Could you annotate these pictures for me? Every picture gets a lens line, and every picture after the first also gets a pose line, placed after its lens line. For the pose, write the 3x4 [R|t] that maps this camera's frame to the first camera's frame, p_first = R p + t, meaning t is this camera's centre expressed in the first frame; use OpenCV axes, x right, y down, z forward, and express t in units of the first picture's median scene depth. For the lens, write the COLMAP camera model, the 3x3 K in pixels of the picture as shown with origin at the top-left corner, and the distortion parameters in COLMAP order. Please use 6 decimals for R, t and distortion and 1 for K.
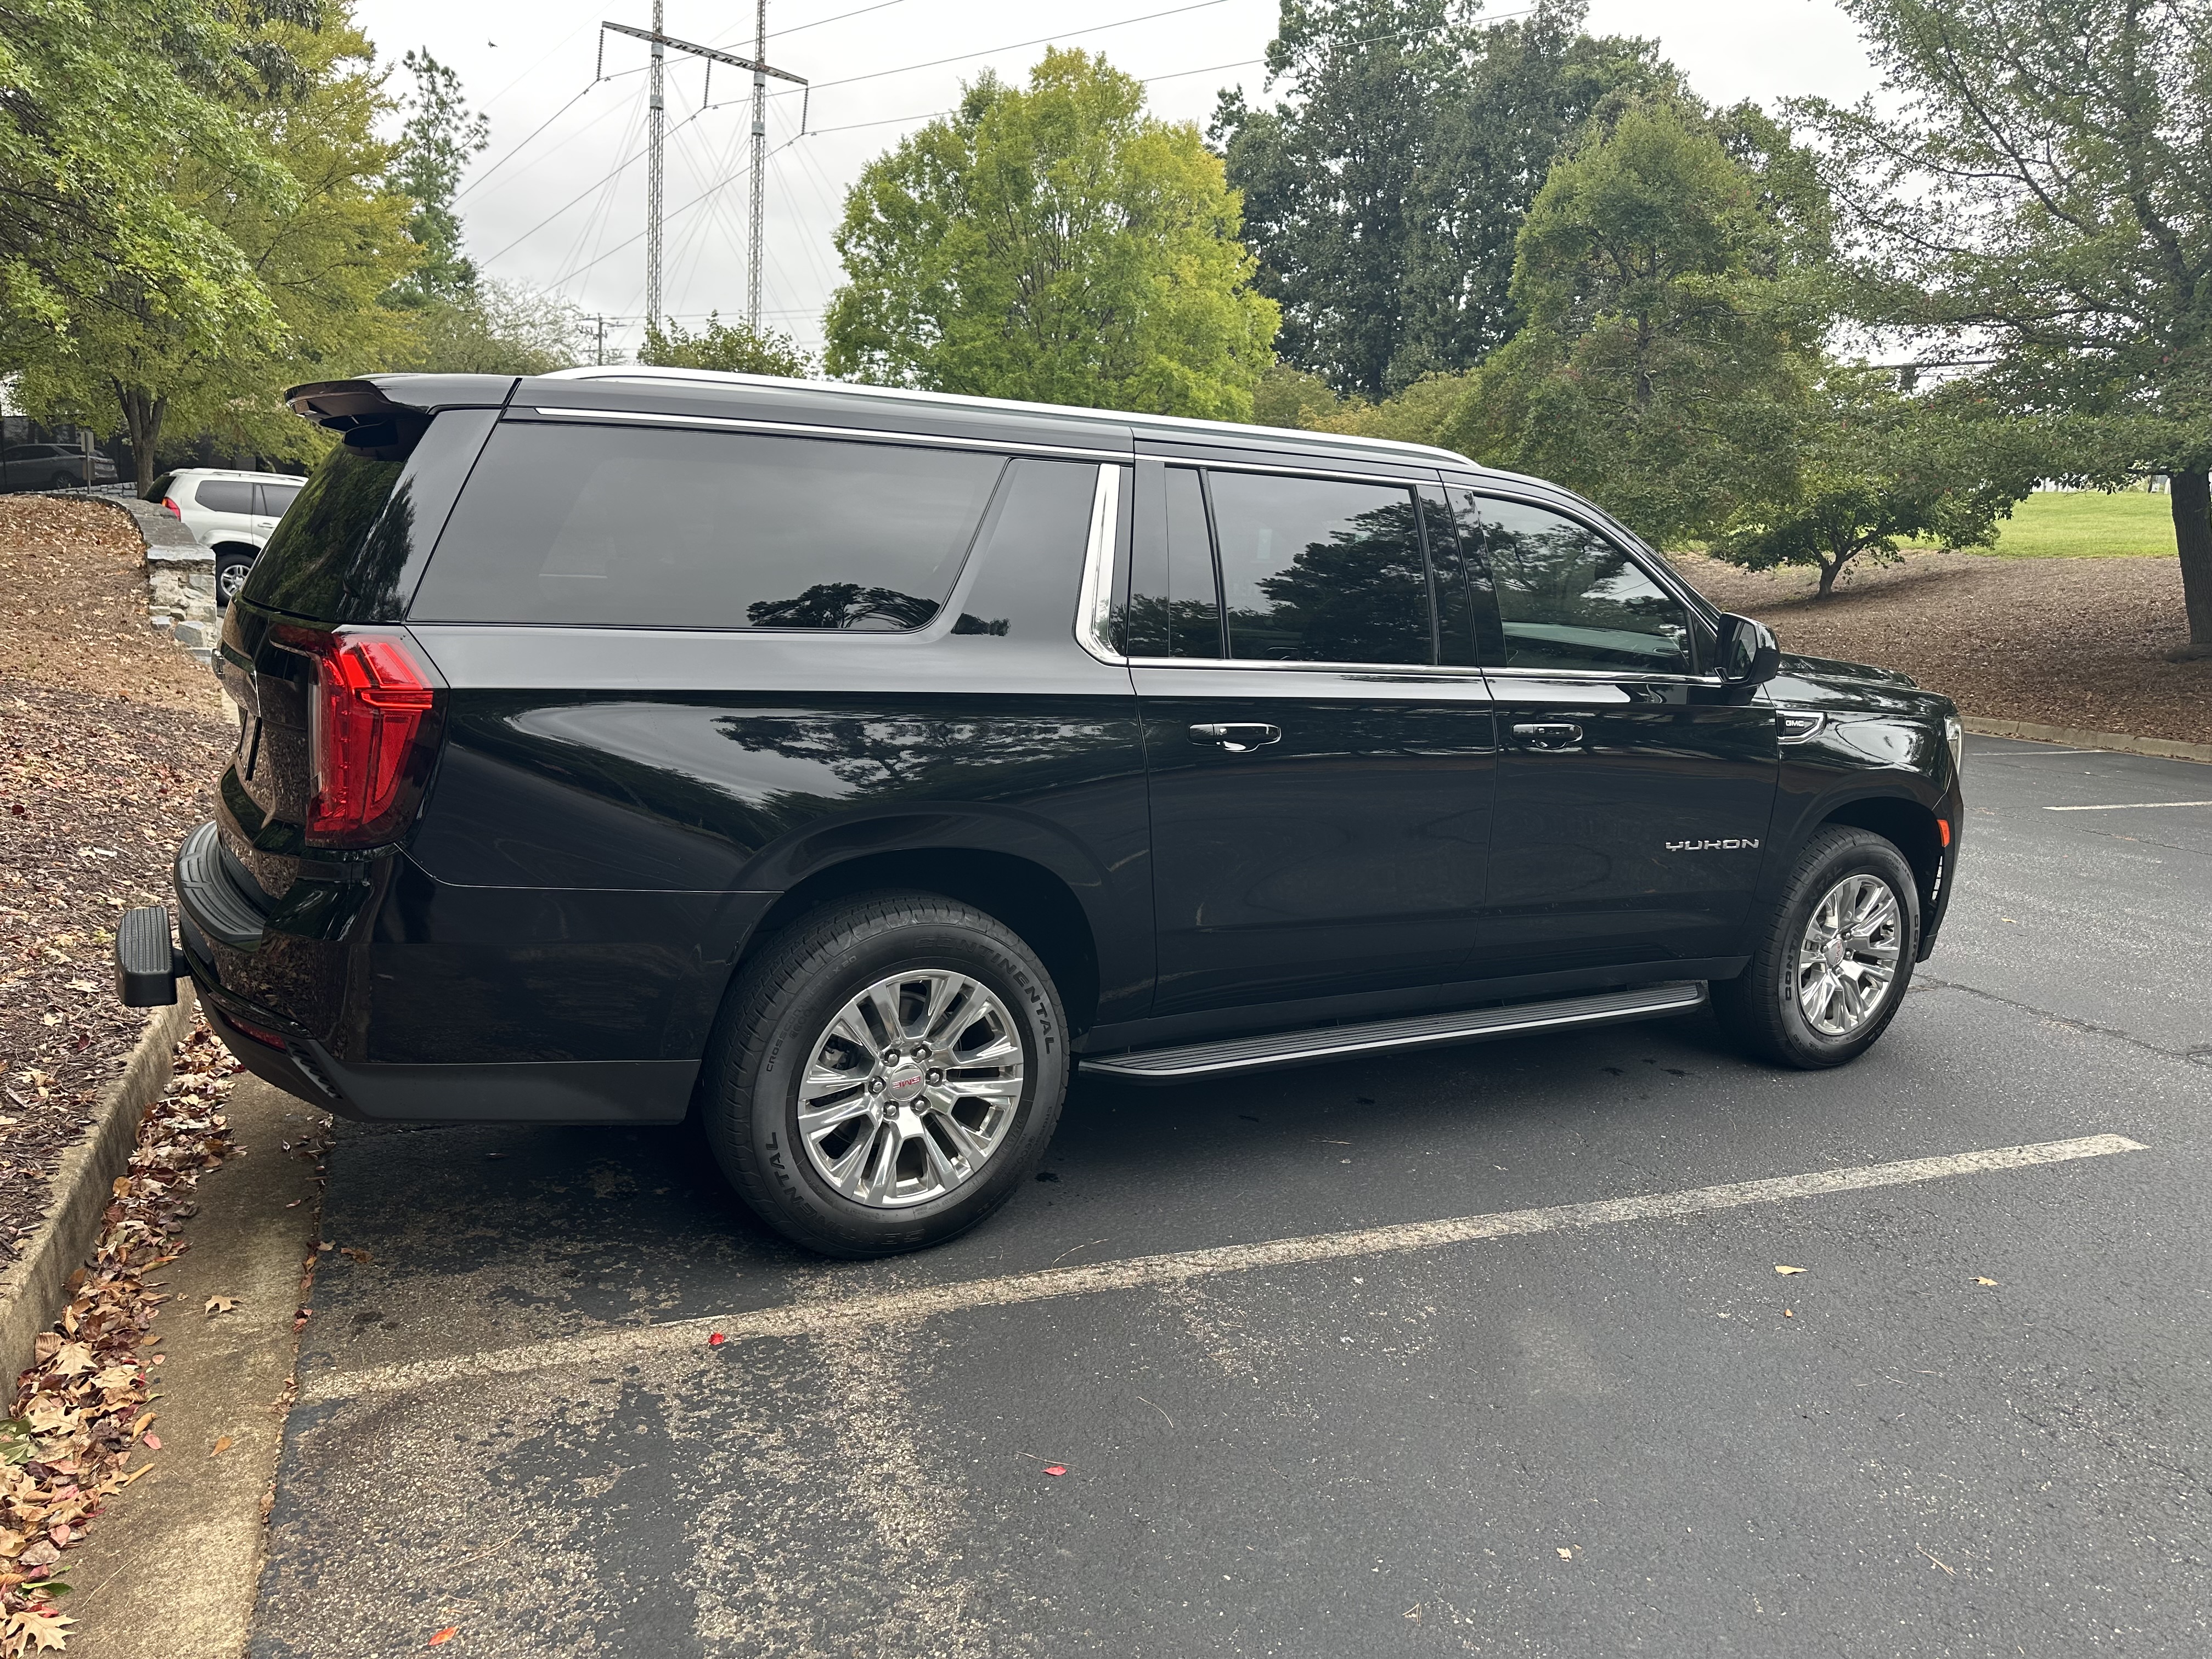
lens RADIAL K [[1511.5, 0, 1116.0], [0, 1511.5, 796.7], [0, 0, 1]] dist [0.005622, -0.006883]
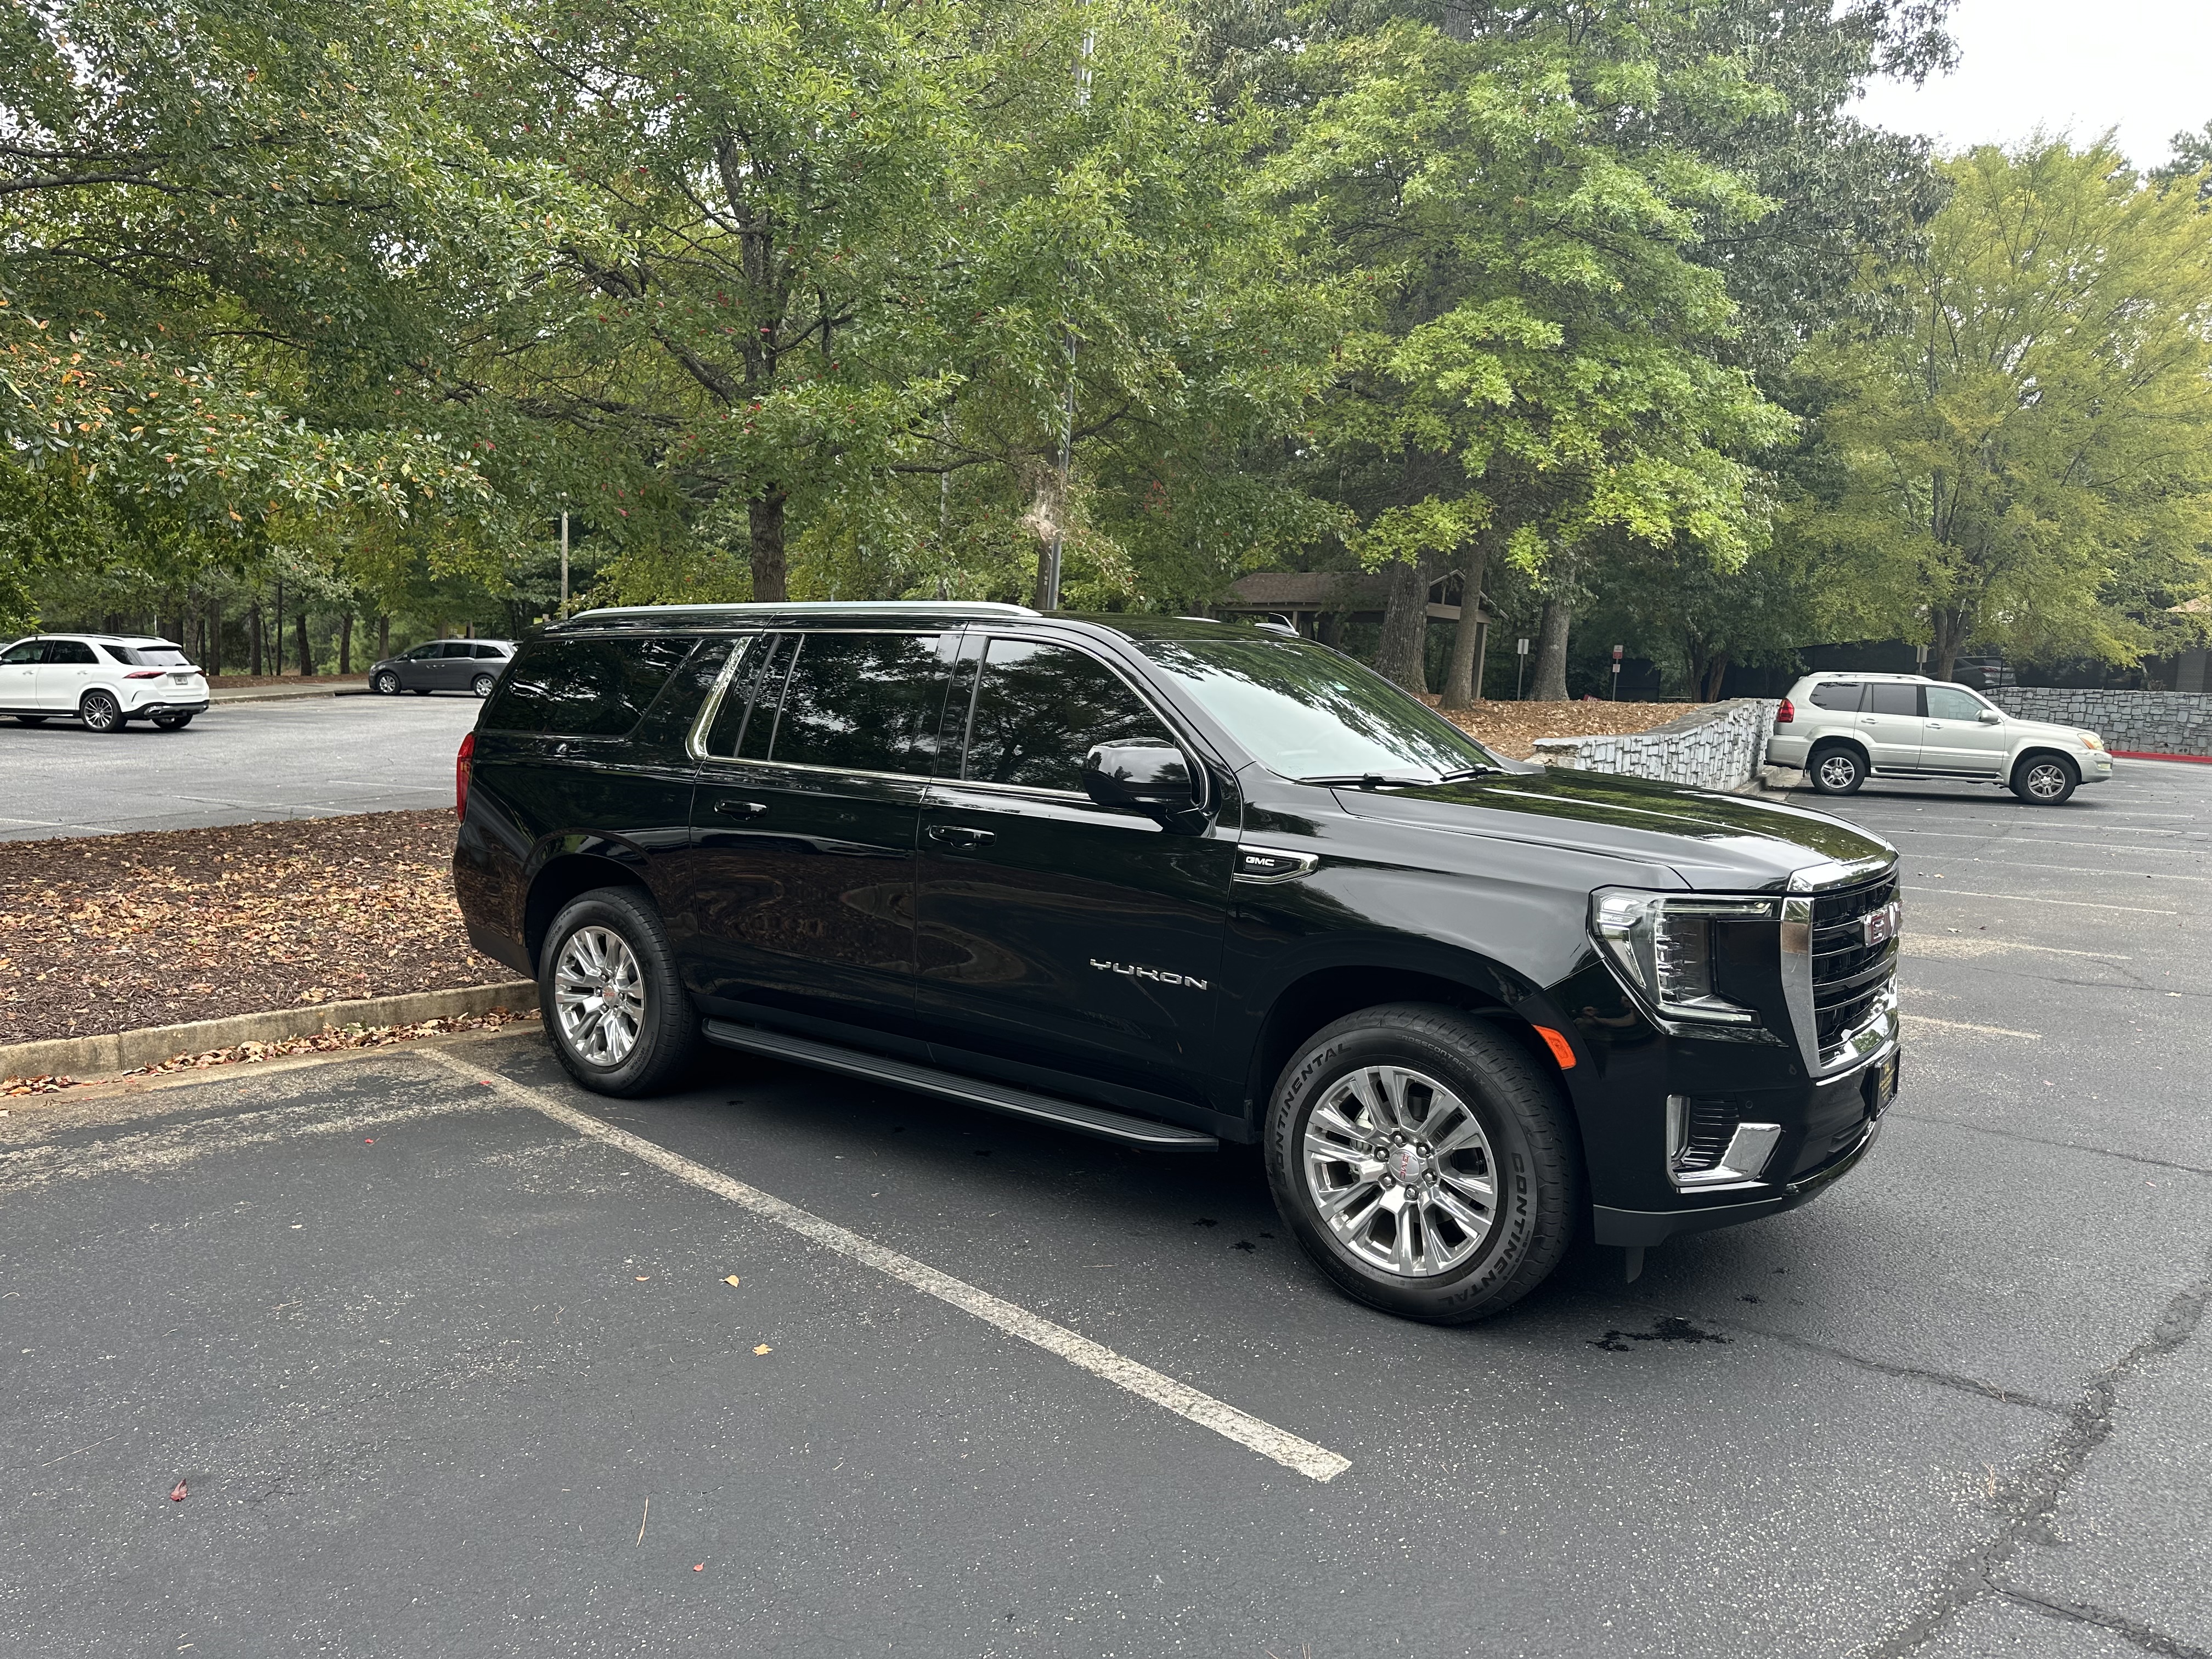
lens RADIAL K [[1593.3, 0, 1100.1], [0, 1593.3, 767.8], [0, 0, 1]] dist [0.024268, -0.017464]
pose [[0.388402, 0.021729, -0.921234, 1.543653], [-0.124434, 0.991802, -0.029069, -0.077408], [0.913050, 0.125923, 0.387922, 0.658371]]
